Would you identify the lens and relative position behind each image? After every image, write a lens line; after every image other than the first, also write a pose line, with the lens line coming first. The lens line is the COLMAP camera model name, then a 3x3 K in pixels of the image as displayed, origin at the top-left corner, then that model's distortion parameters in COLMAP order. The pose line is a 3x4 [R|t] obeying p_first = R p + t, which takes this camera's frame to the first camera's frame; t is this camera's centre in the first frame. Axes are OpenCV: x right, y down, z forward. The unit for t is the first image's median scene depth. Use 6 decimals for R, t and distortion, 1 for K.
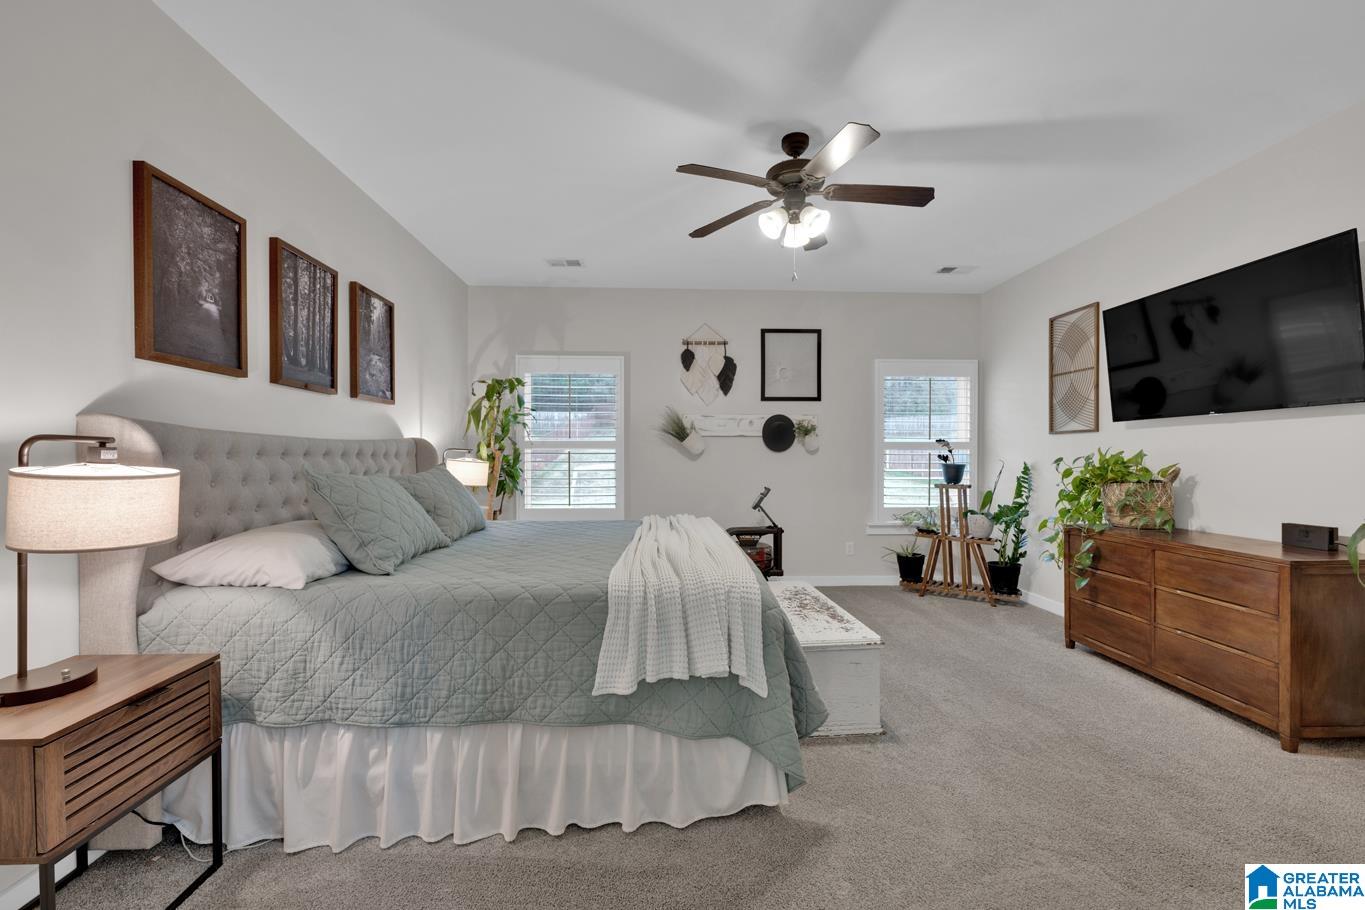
lens RADIAL K [[538.8, 0, 681.4], [0, 538.8, 460.8], [0, 0, 1]] dist [0.000396, 0.000016]
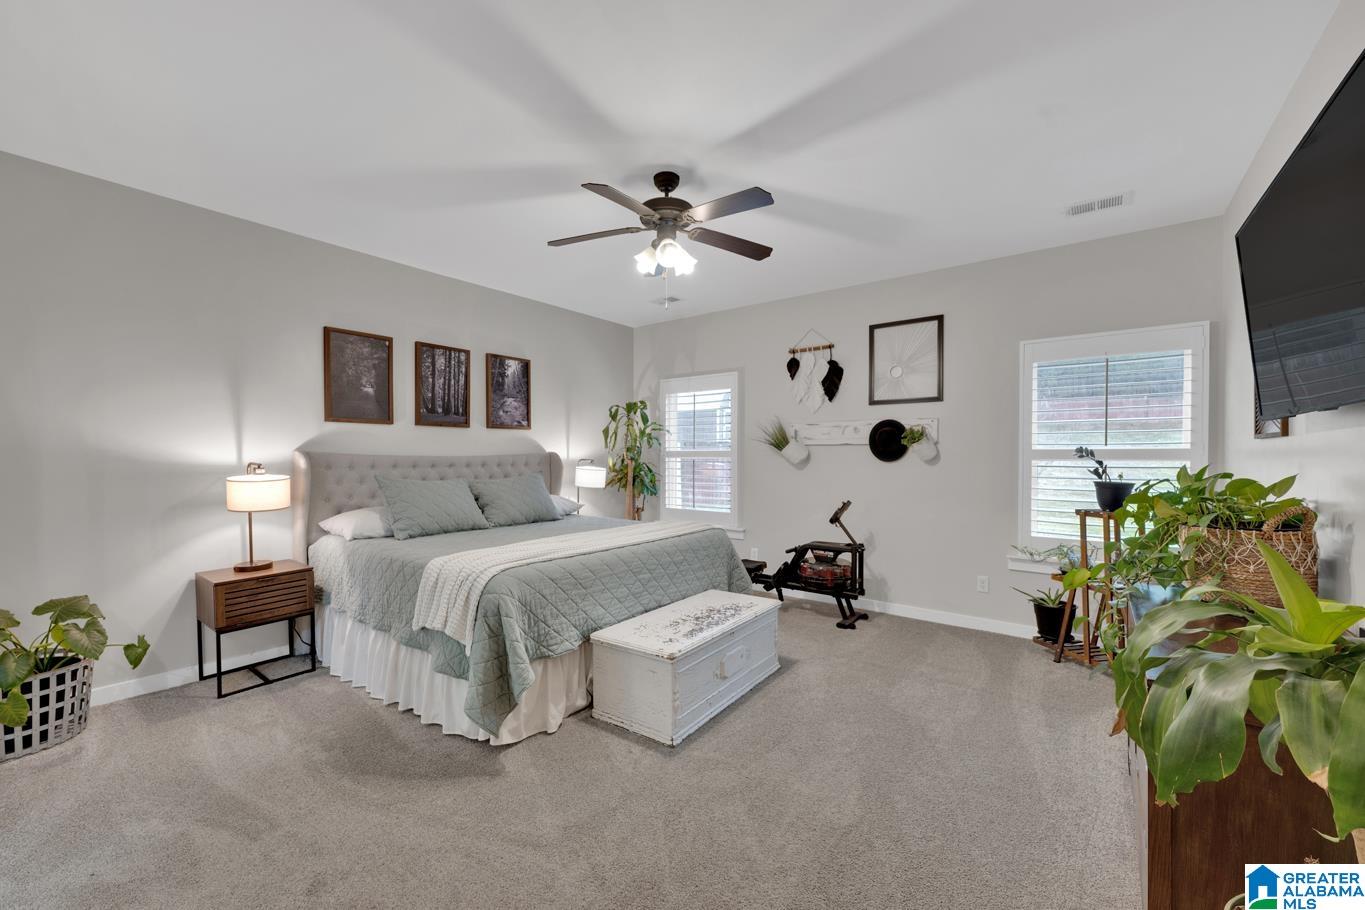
lens RADIAL K [[538.8, 0, 681.4], [0, 538.8, 460.8], [0, 0, 1]] dist [0.000396, 0.000016]
pose [[0.764990, 0.006778, -0.644007, 0.599370], [-0.005281, 0.999977, 0.004252, -0.024521], [0.644021, 0.000149, 0.765008, 0.129916]]
